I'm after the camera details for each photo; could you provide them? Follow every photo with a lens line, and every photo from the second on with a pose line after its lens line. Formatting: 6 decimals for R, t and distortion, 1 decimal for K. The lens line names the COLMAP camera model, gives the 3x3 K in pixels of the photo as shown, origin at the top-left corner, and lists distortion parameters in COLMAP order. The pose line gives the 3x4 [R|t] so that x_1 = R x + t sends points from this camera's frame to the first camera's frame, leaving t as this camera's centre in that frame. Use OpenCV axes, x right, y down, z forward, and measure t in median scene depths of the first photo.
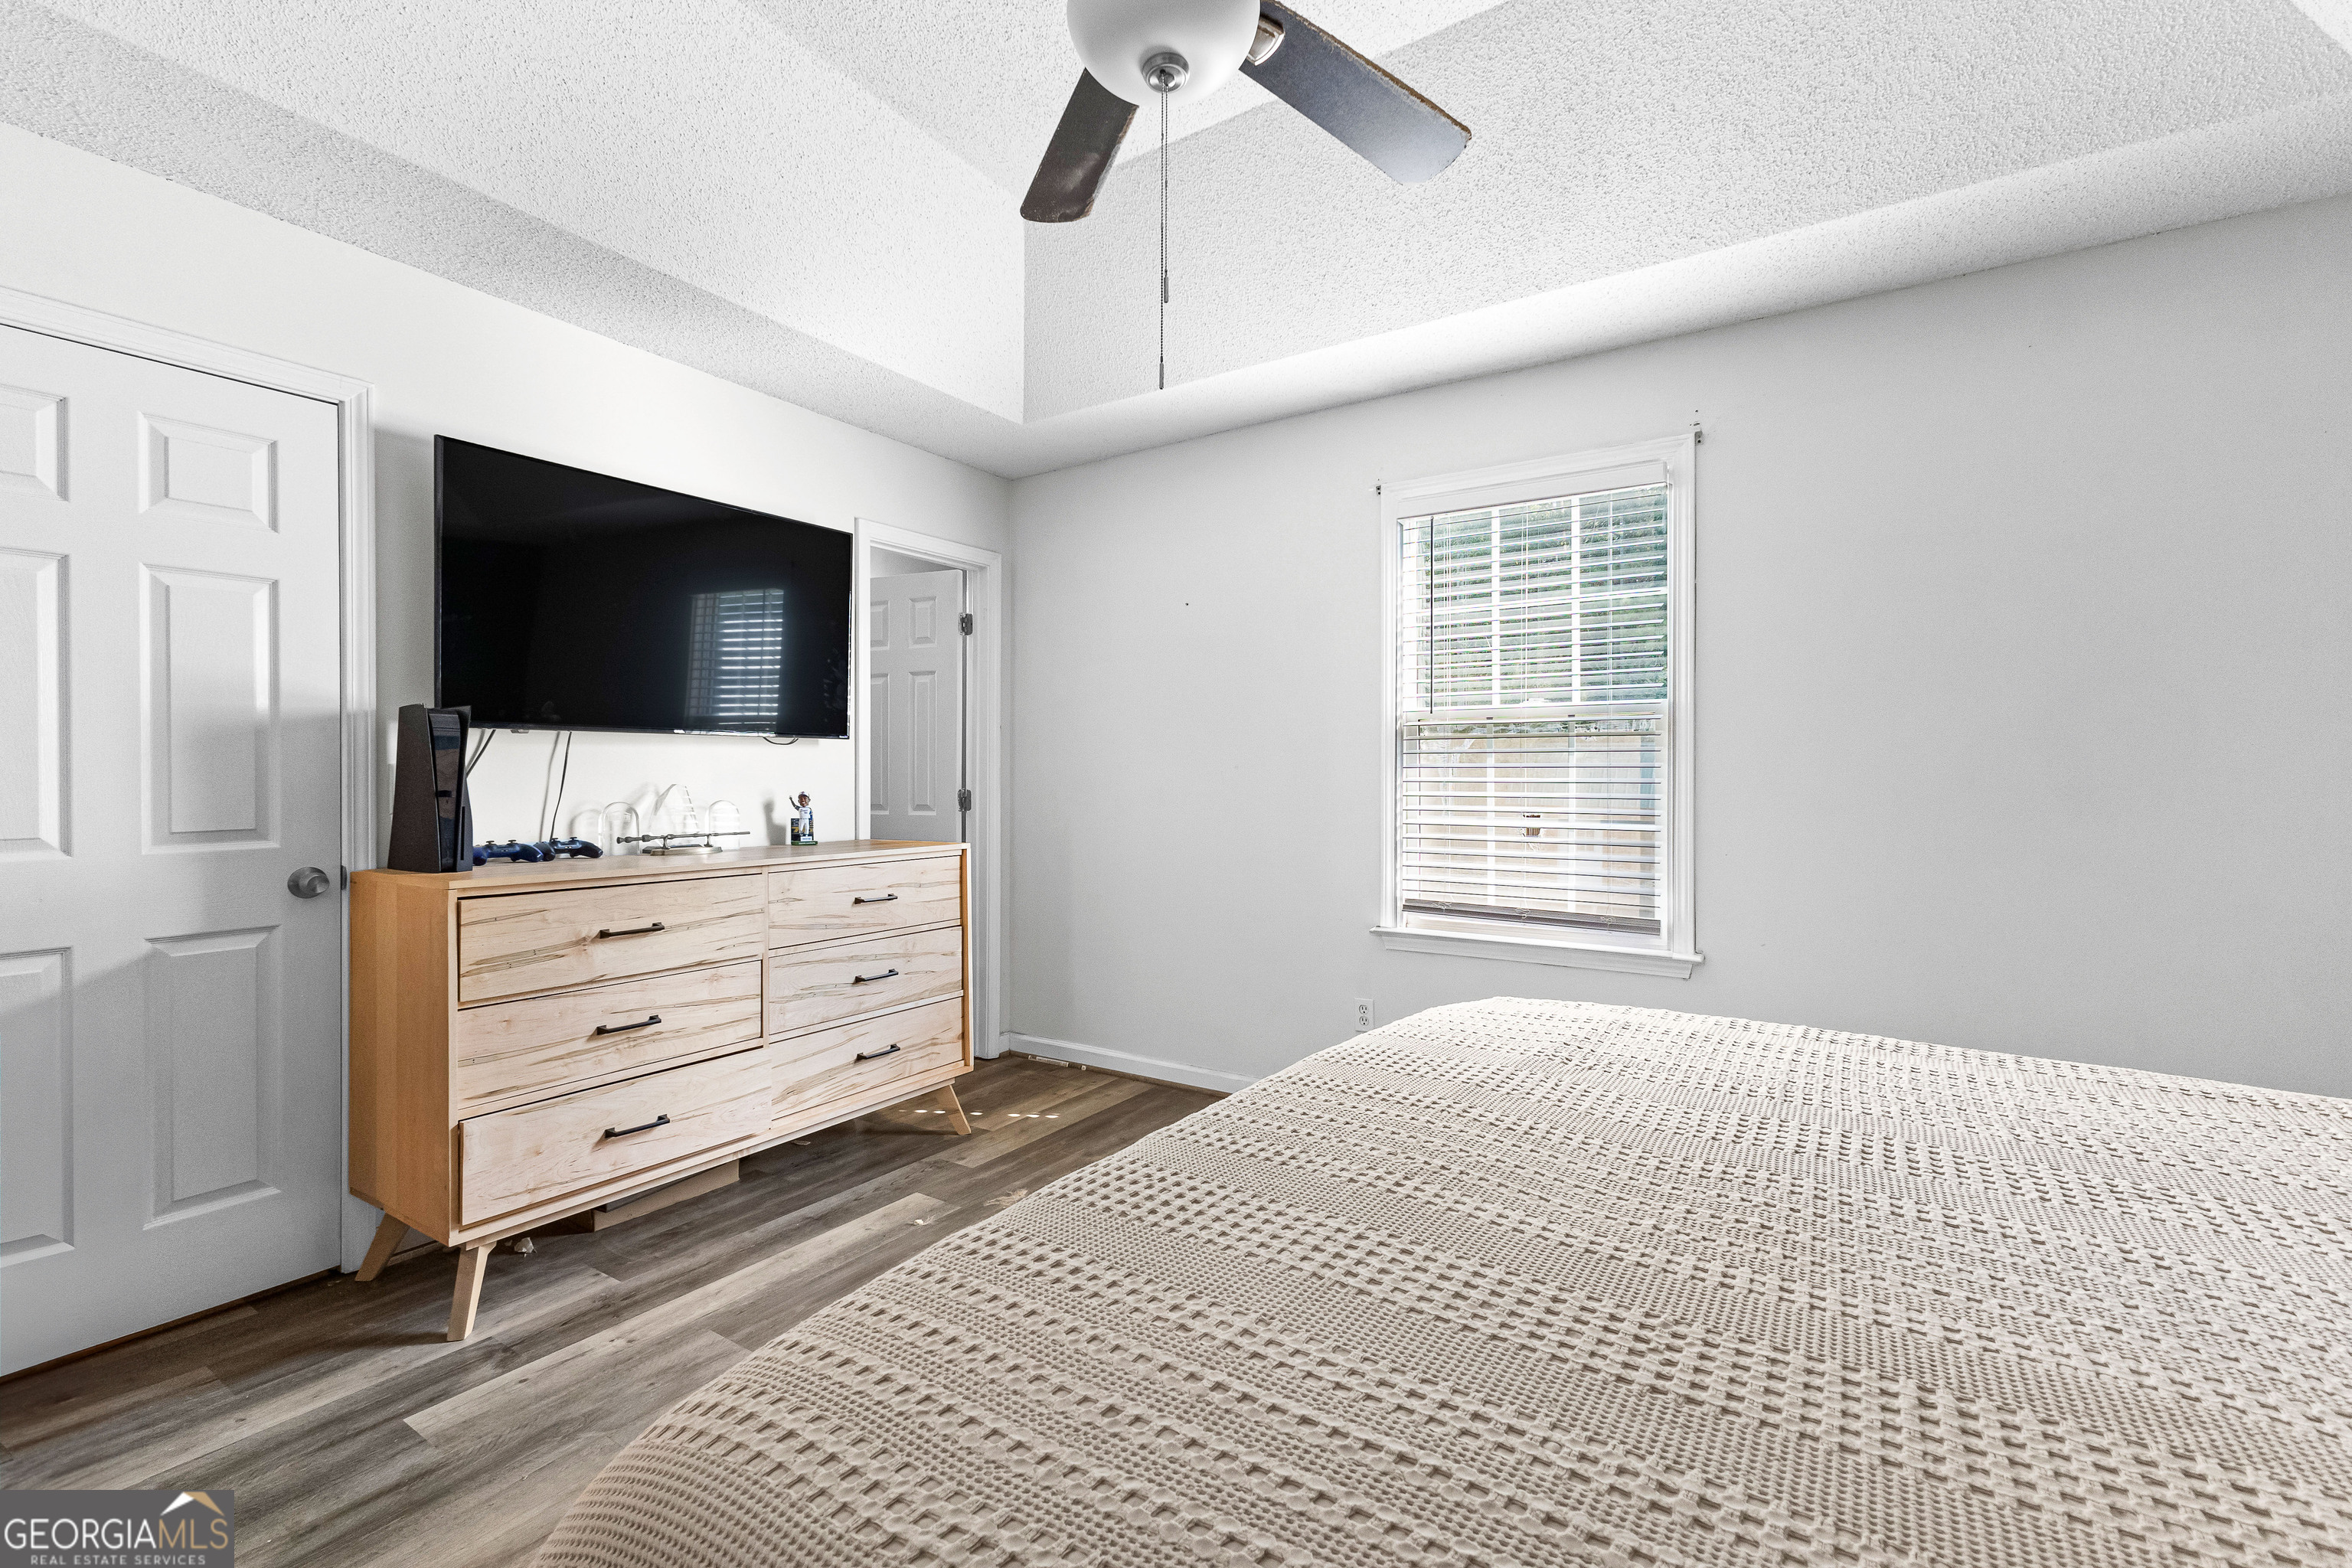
lens RADIAL K [[1025.3, 0, 1204.8], [0, 1025.3, 770.2], [0, 0, 1]] dist [0.017801, -0.002051]
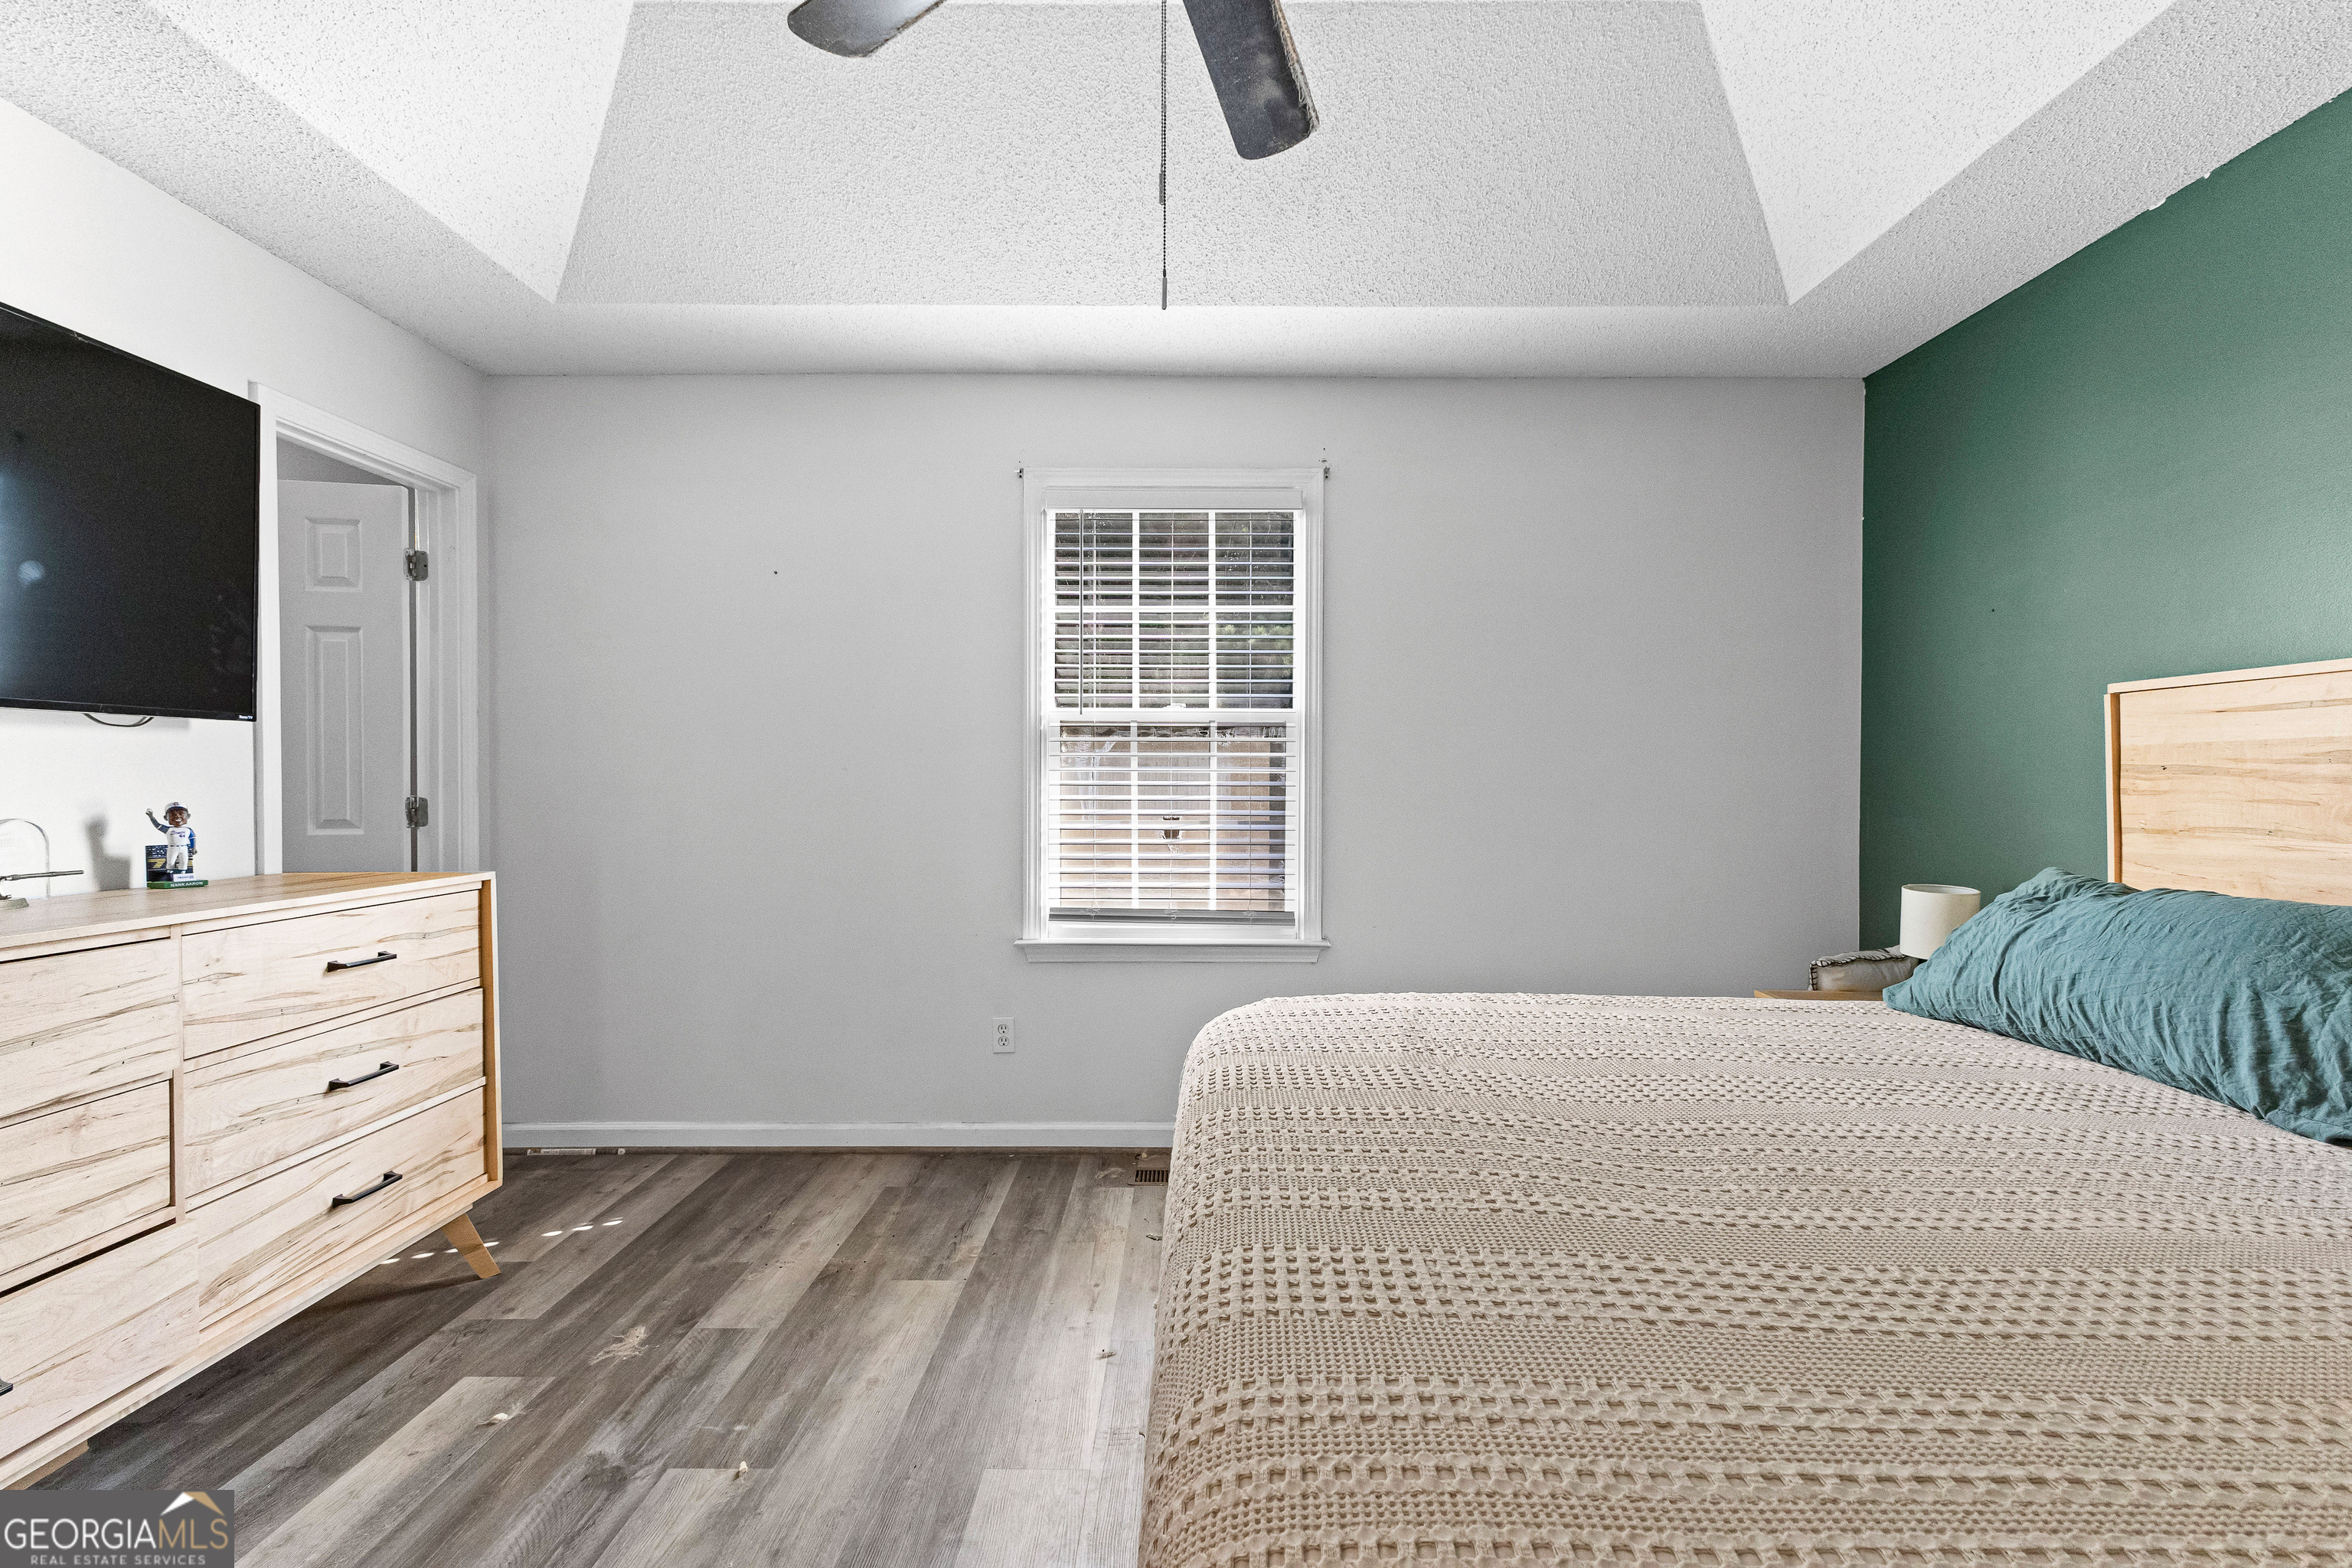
lens RADIAL K [[1025.3, 0, 1178.7], [0, 1025.3, 789.0], [0, 0, 1]] dist [0.017801, -0.002051]
pose [[0.841200, -0.003667, 0.540711, -0.235786], [-0.004422, 0.999897, 0.013661, 0.001307], [-0.540706, -0.013883, 0.841097, 0.144628]]
